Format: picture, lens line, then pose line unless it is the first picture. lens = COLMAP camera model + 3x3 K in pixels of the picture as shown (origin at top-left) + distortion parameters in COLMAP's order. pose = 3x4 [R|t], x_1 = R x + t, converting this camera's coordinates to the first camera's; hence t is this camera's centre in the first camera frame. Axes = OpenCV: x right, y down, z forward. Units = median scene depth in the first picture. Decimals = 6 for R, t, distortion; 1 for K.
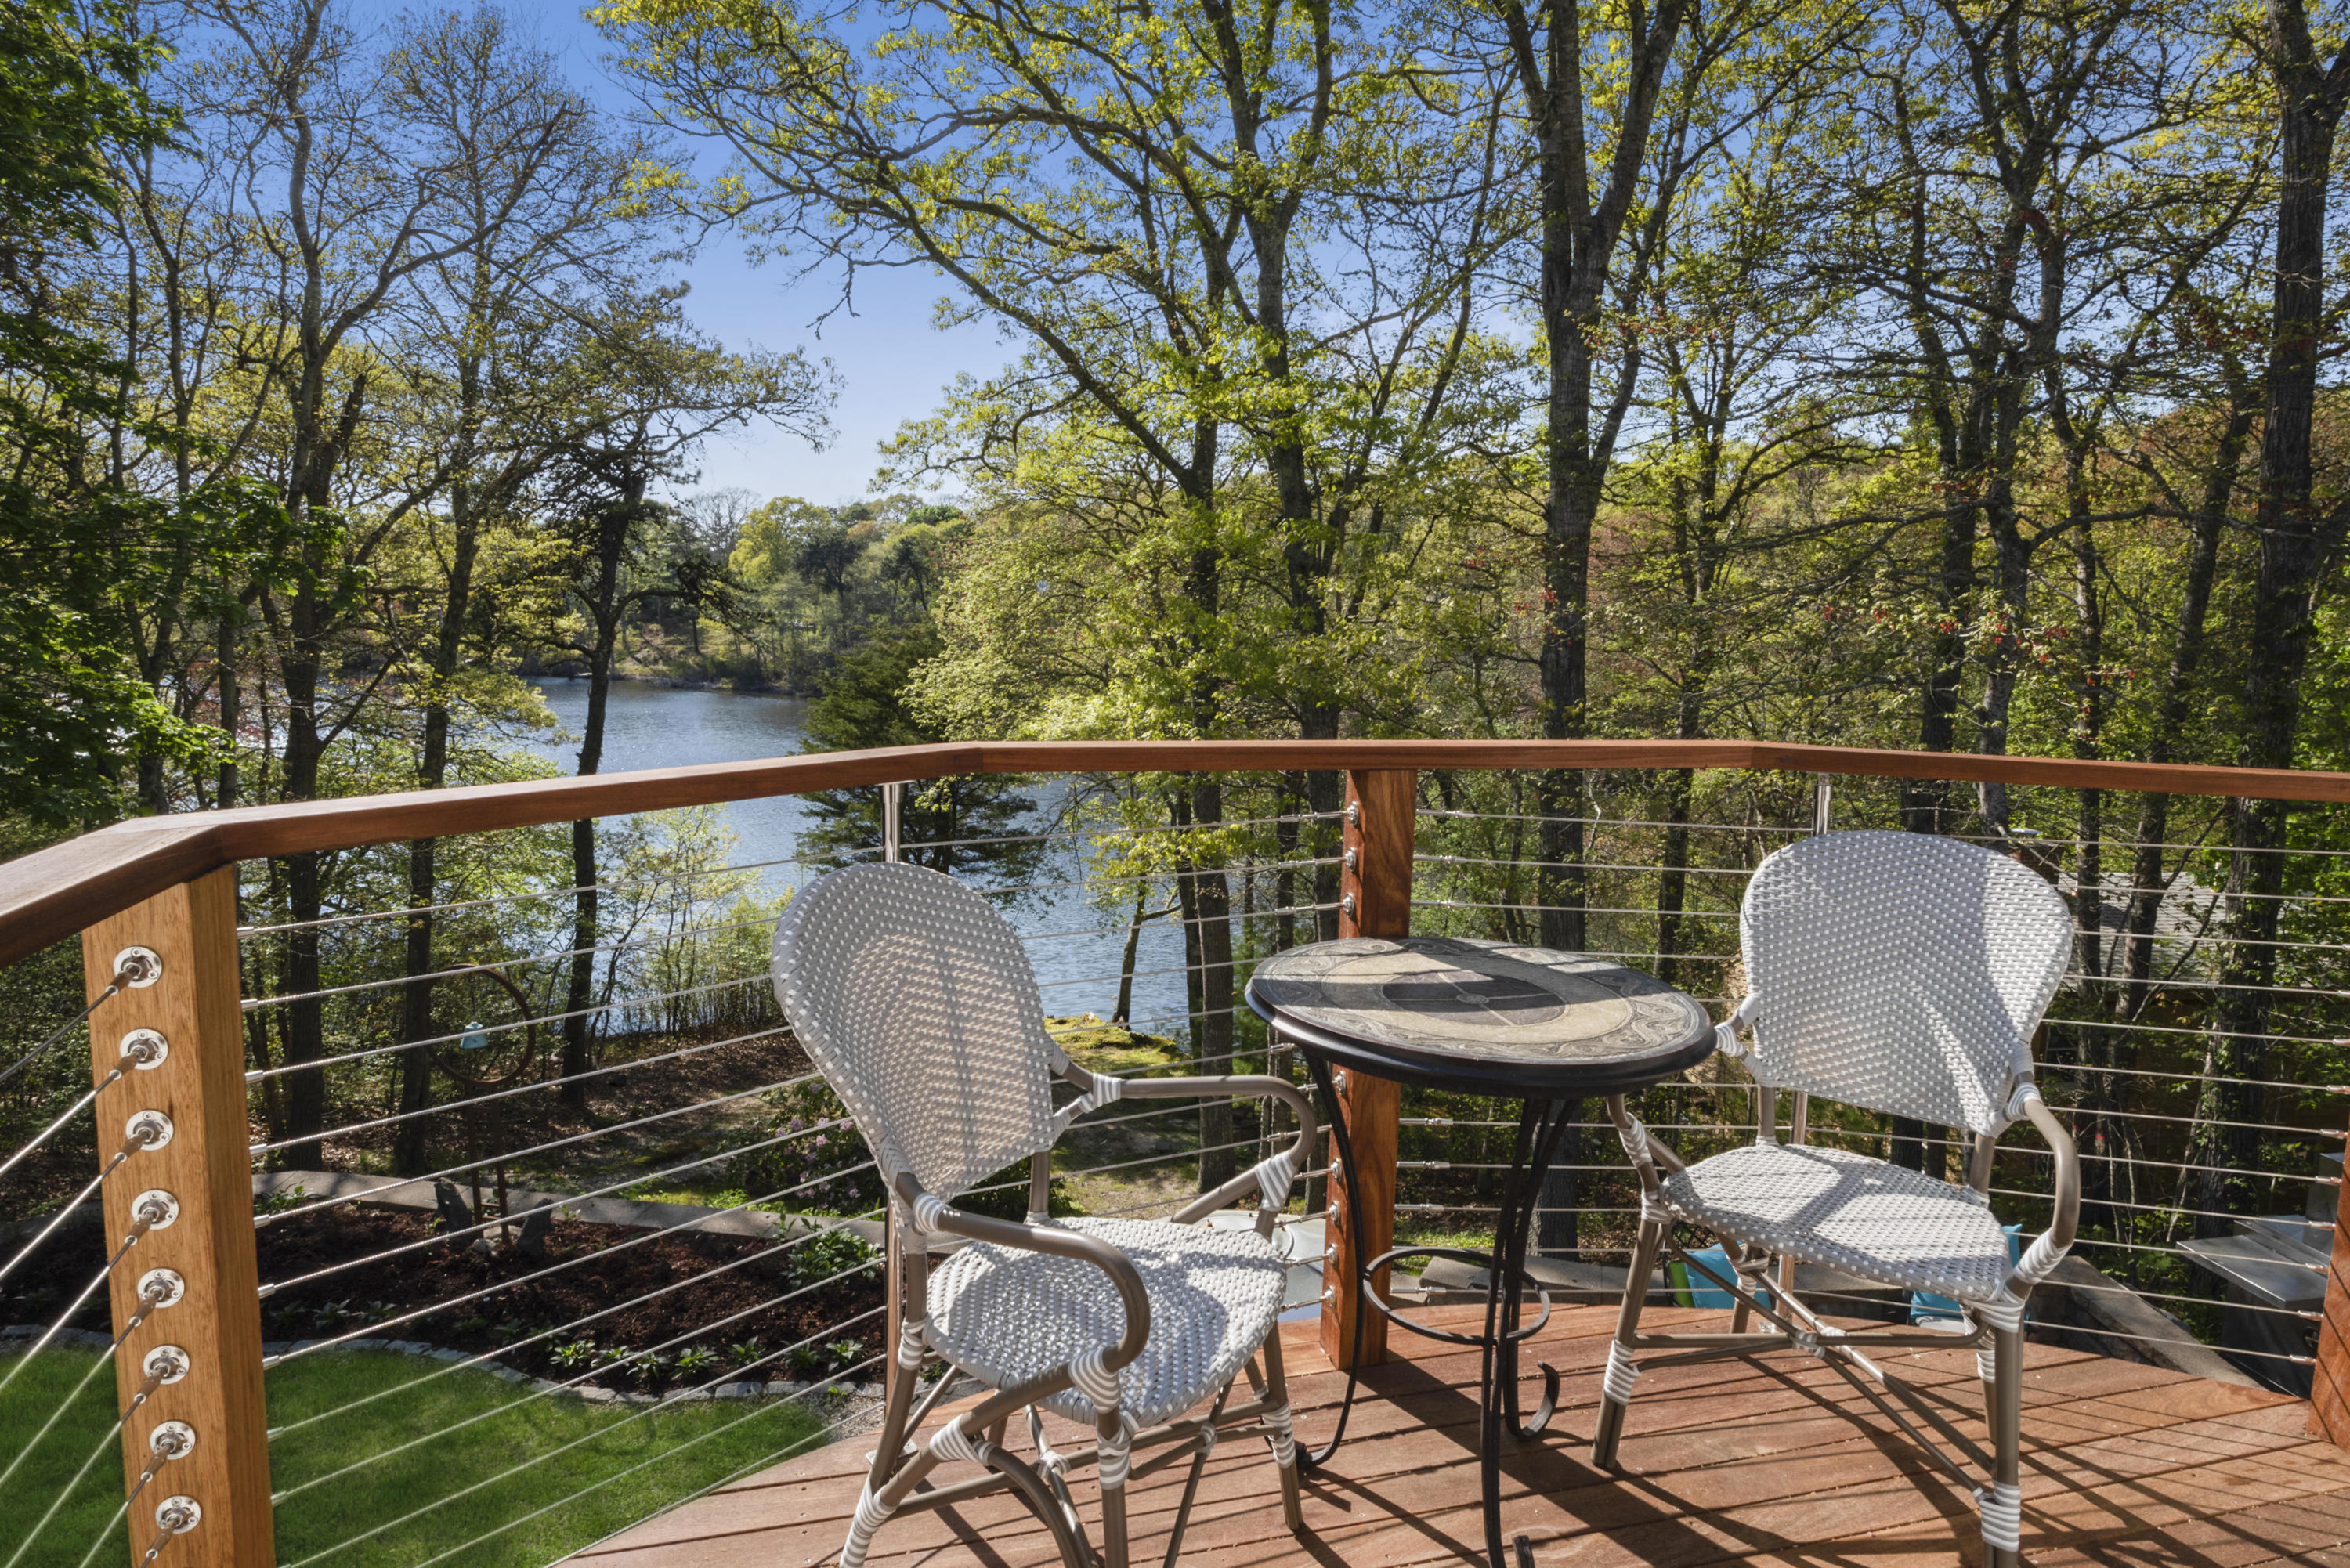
lens RADIAL K [[1392.0, 0, 1164.2], [0, 1392.0, 768.6], [0, 0, 1]] dist [0.007098, 0.000239]
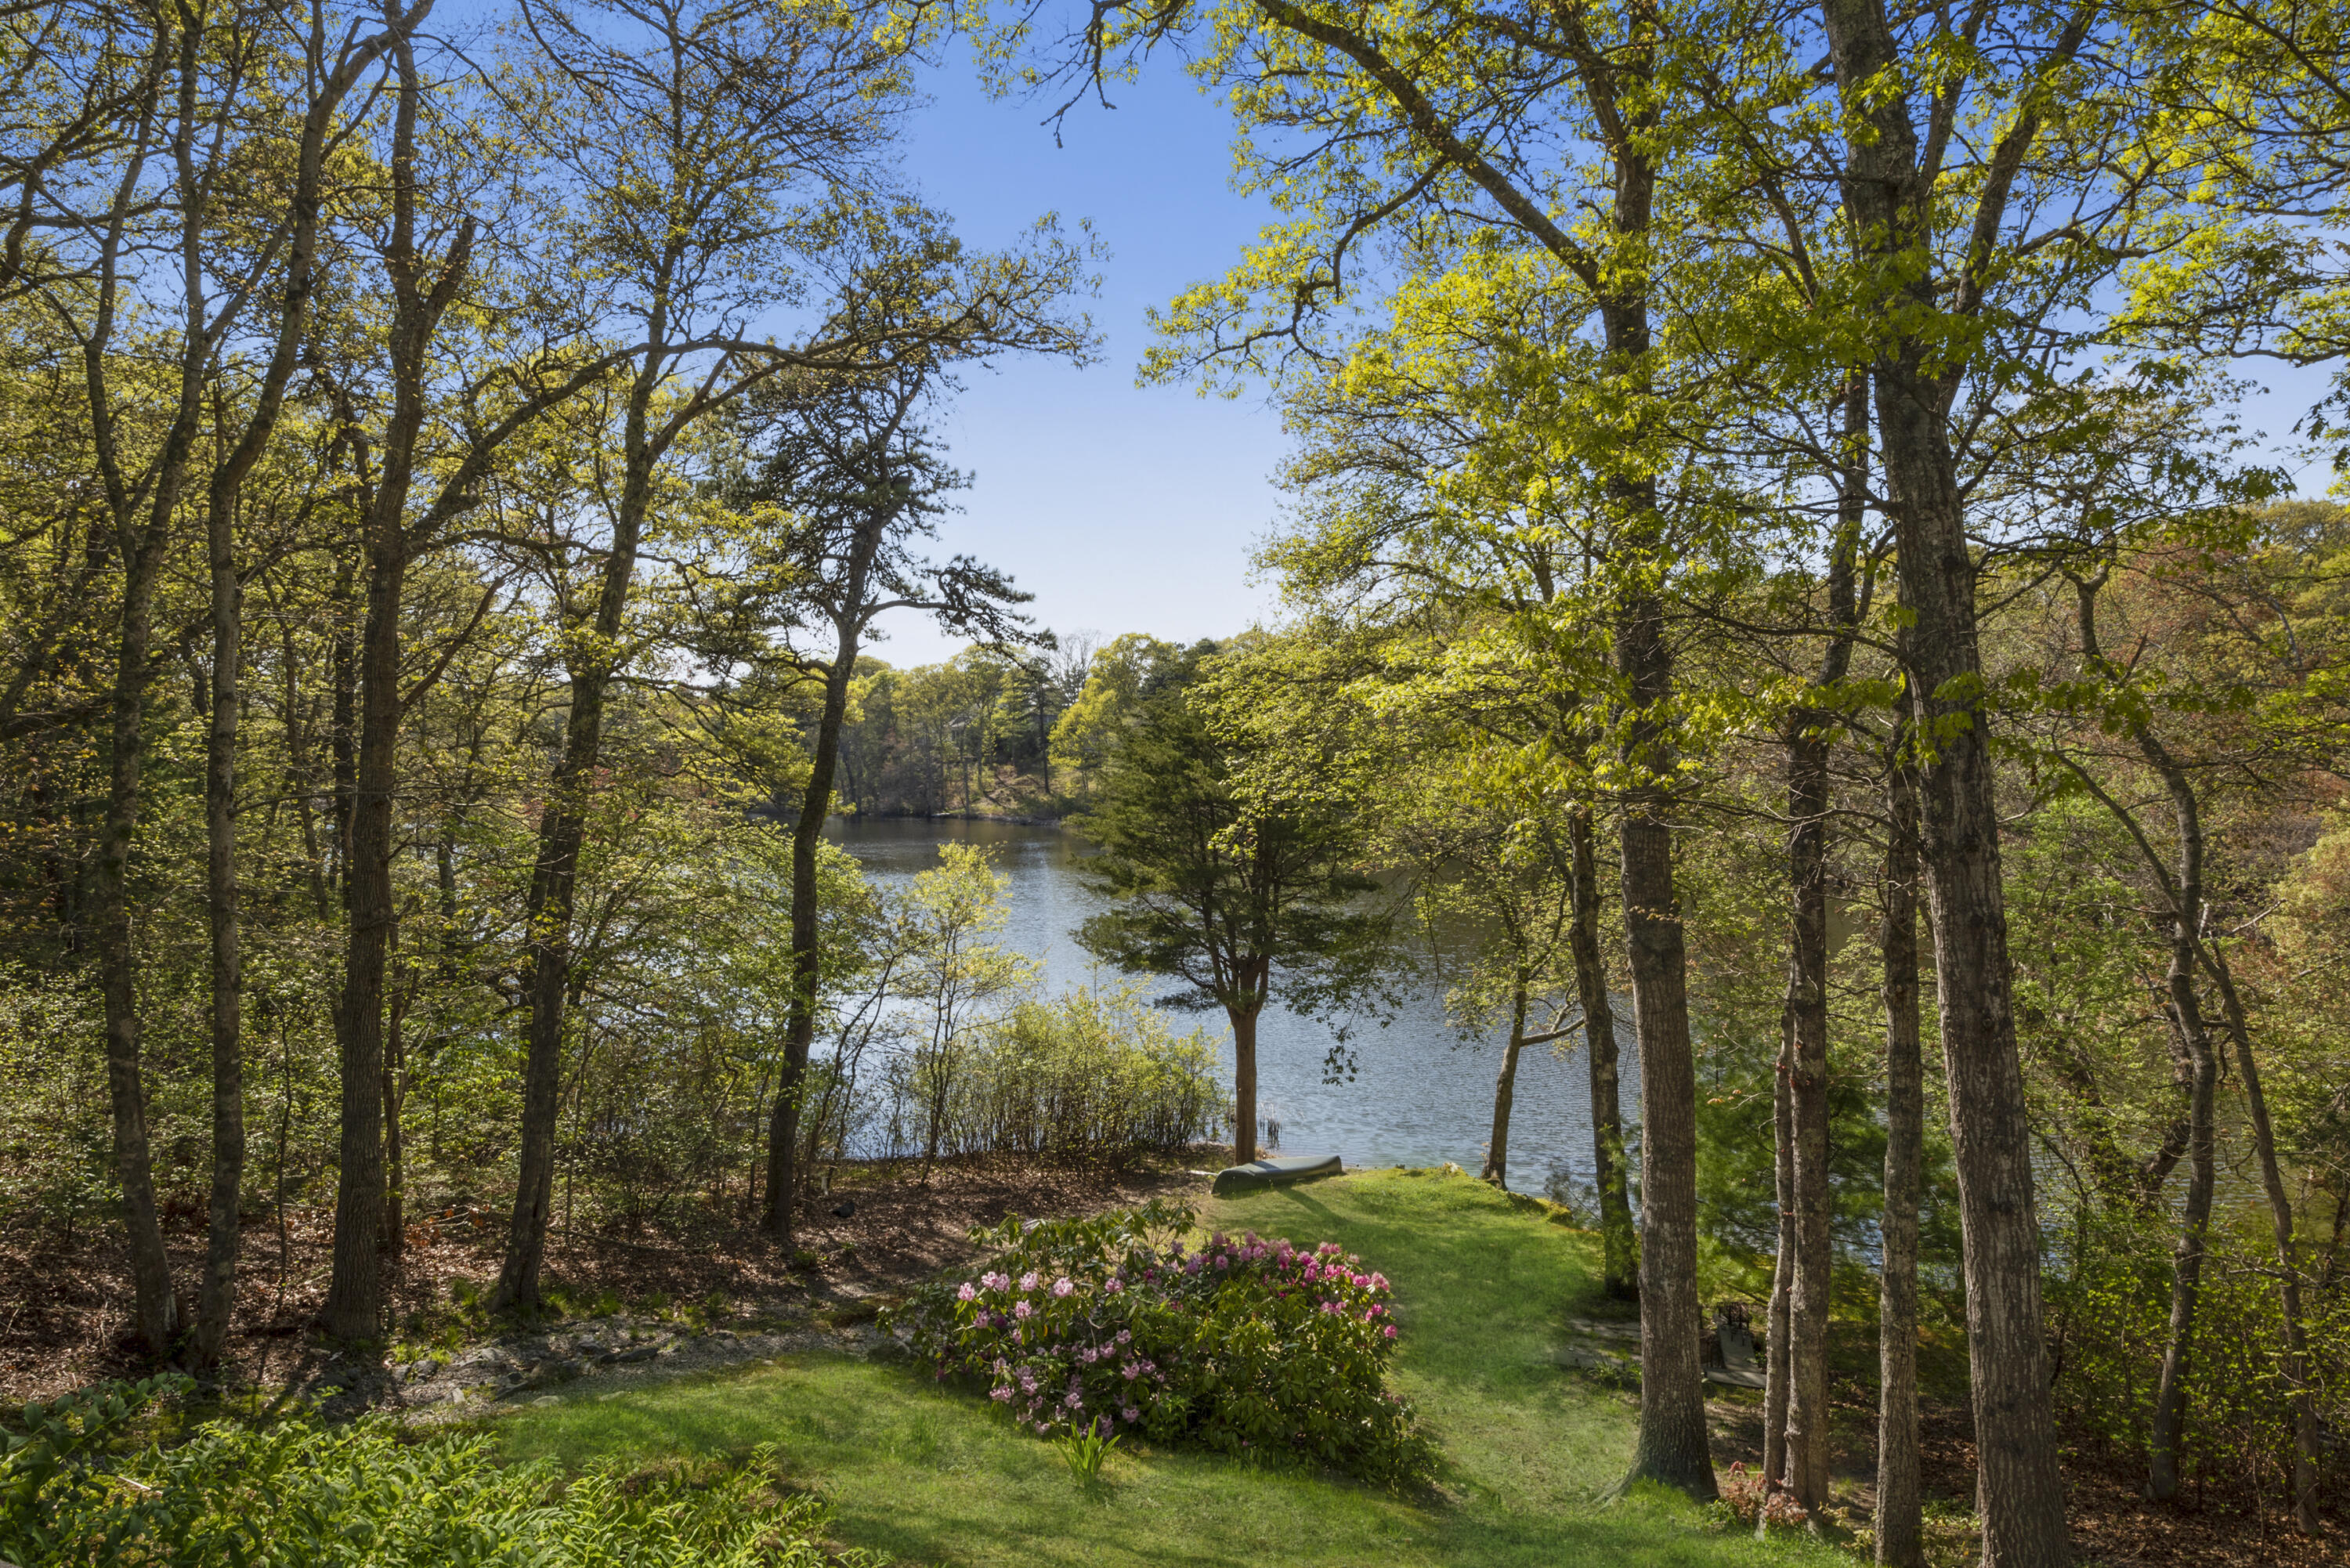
lens RADIAL K [[1402.0, 0, 1152.5], [0, 1402.0, 782.2], [0, 0, 1]] dist [0.009684, -0.000744]
pose [[0.966761, -0.012890, -0.255357, -0.014275], [-0.013201, 0.994880, -0.100200, 0.050772], [0.255341, 0.100240, 0.961641, 0.214839]]
